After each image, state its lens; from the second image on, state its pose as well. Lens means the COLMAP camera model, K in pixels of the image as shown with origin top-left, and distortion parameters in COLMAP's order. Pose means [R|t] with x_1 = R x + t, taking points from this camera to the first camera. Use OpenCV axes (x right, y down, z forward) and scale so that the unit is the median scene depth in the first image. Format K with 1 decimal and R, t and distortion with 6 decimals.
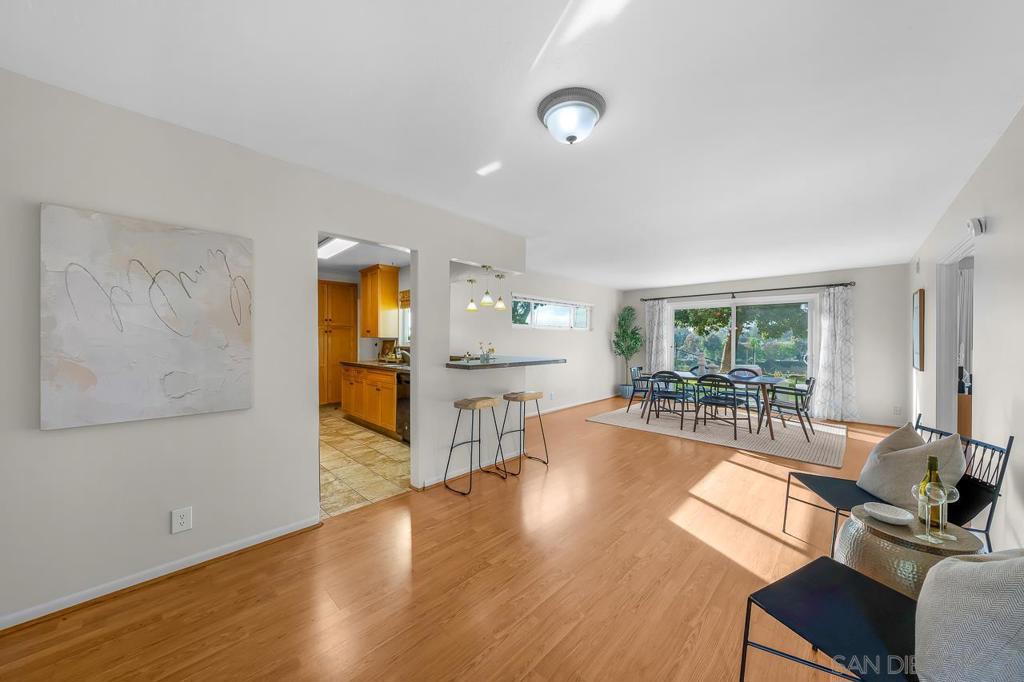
lens RADIAL K [[351.3, 0, 518.8], [0, 351.3, 342.7], [0, 0, 1]] dist [-0.001434, 0.000016]
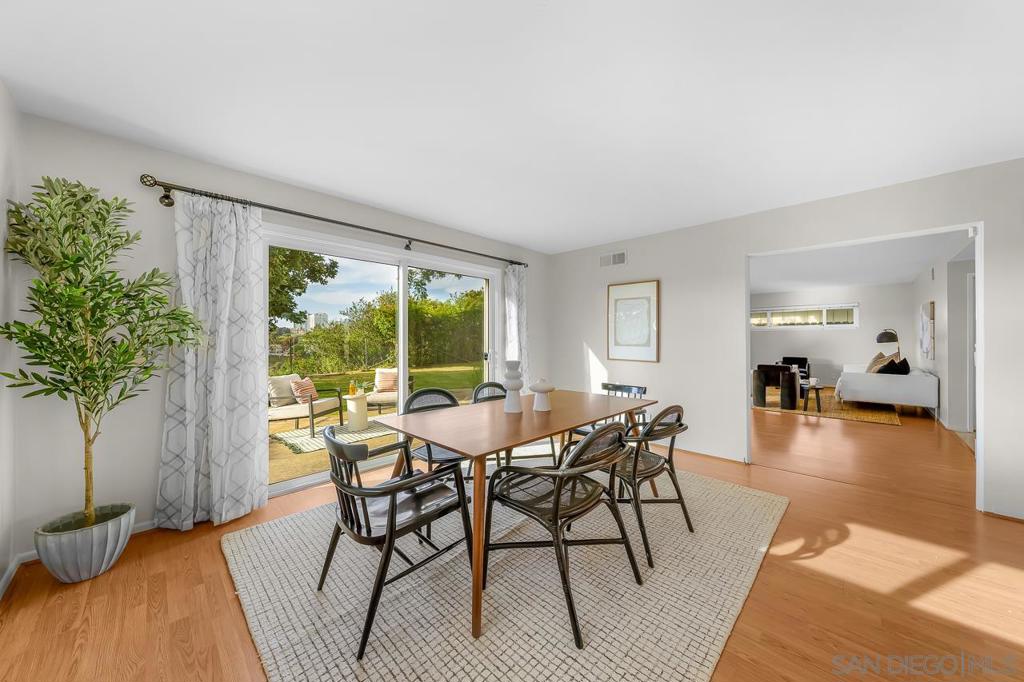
lens RADIAL K [[353.7, 0, 520.6], [0, 353.7, 336.9], [0, 0, 1]] dist [-0.006145, -0.000001]
pose [[0.002266, 0.000632, 0.999997, 0.106641], [0.004885, 0.999988, -0.000643, 0.003947], [-0.999986, 0.004886, 0.002263, 1.012079]]
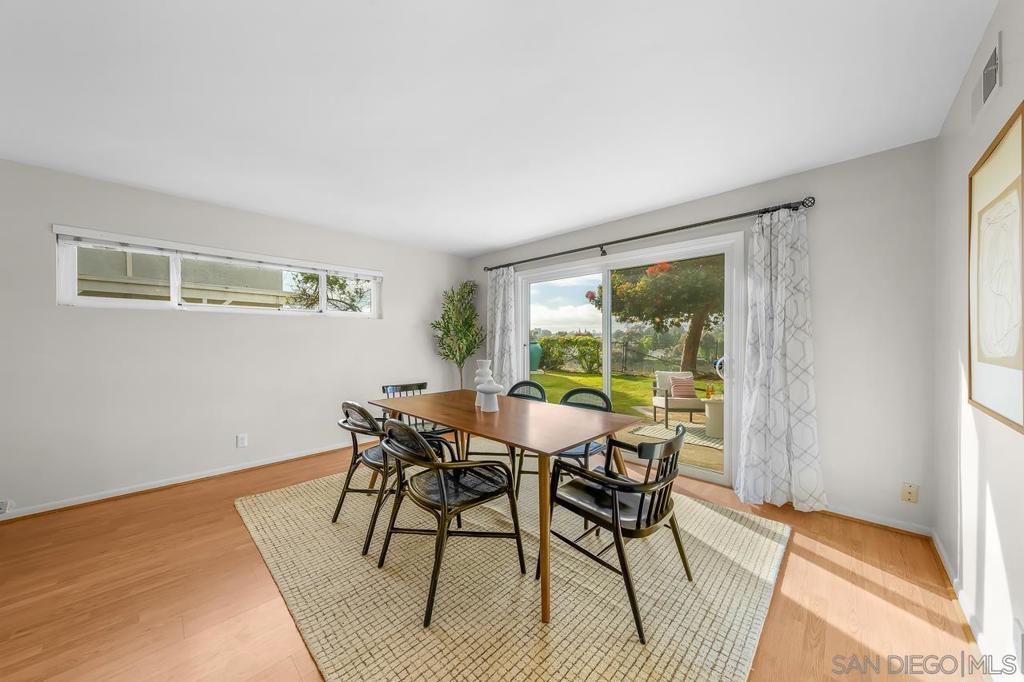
lens RADIAL K [[350.2, 0, 516.5], [0, 350.2, 340.7], [0, 0, 1]] dist [0.000949, 0.000039]
pose [[0.999981, -0.004894, -0.003840, 0.578852], [0.004869, 0.999967, -0.006477, 0.010791], [0.003872, 0.006458, 0.999972, 0.552016]]
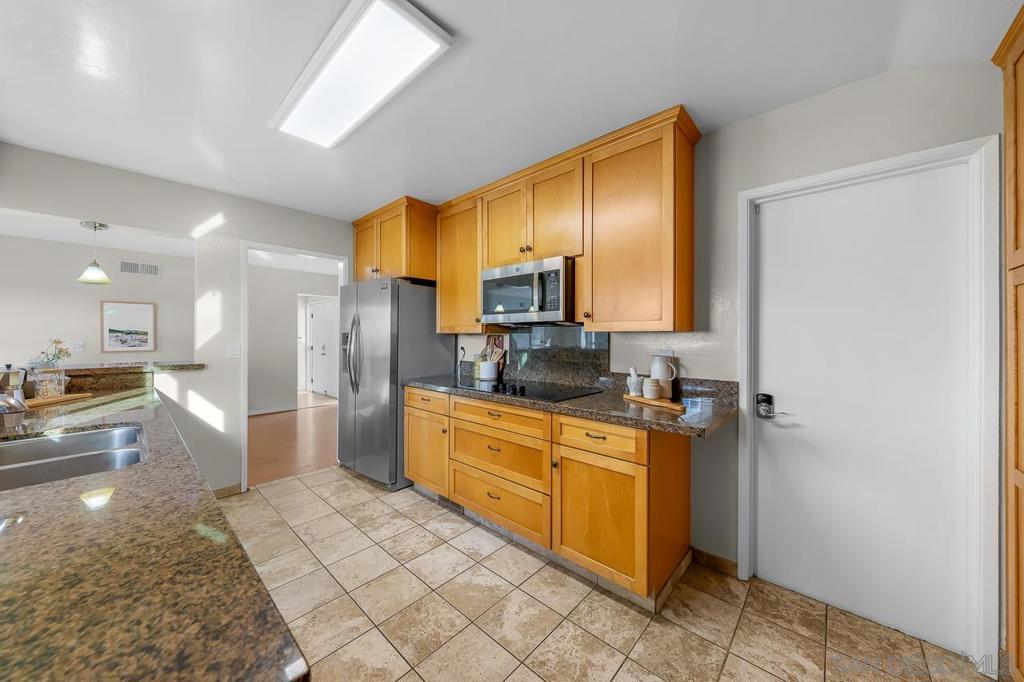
lens RADIAL K [[353.7, 0, 520.6], [0, 353.7, 336.9], [0, 0, 1]] dist [-0.006145, -0.000001]
pose [[-0.999407, -0.011576, -0.032424, -0.568363], [-0.011682, 0.999927, 0.003099, -0.011009], [0.032386, 0.003476, -0.999469, 1.108548]]
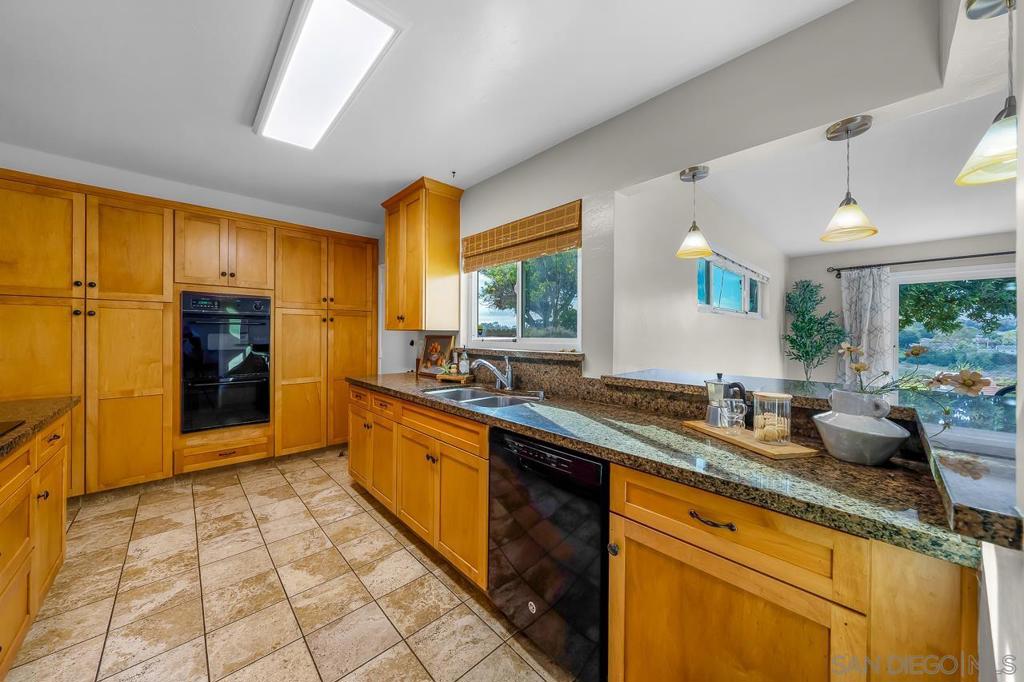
lens RADIAL K [[353.7, 0, 520.6], [0, 353.7, 336.9], [0, 0, 1]] dist [-0.006145, -0.000001]
pose [[0.999225, 0.000581, -0.039358, -0.243723], [-0.000534, 0.999999, 0.001185, -0.005987], [0.039359, -0.001163, 0.999224, 0.515563]]
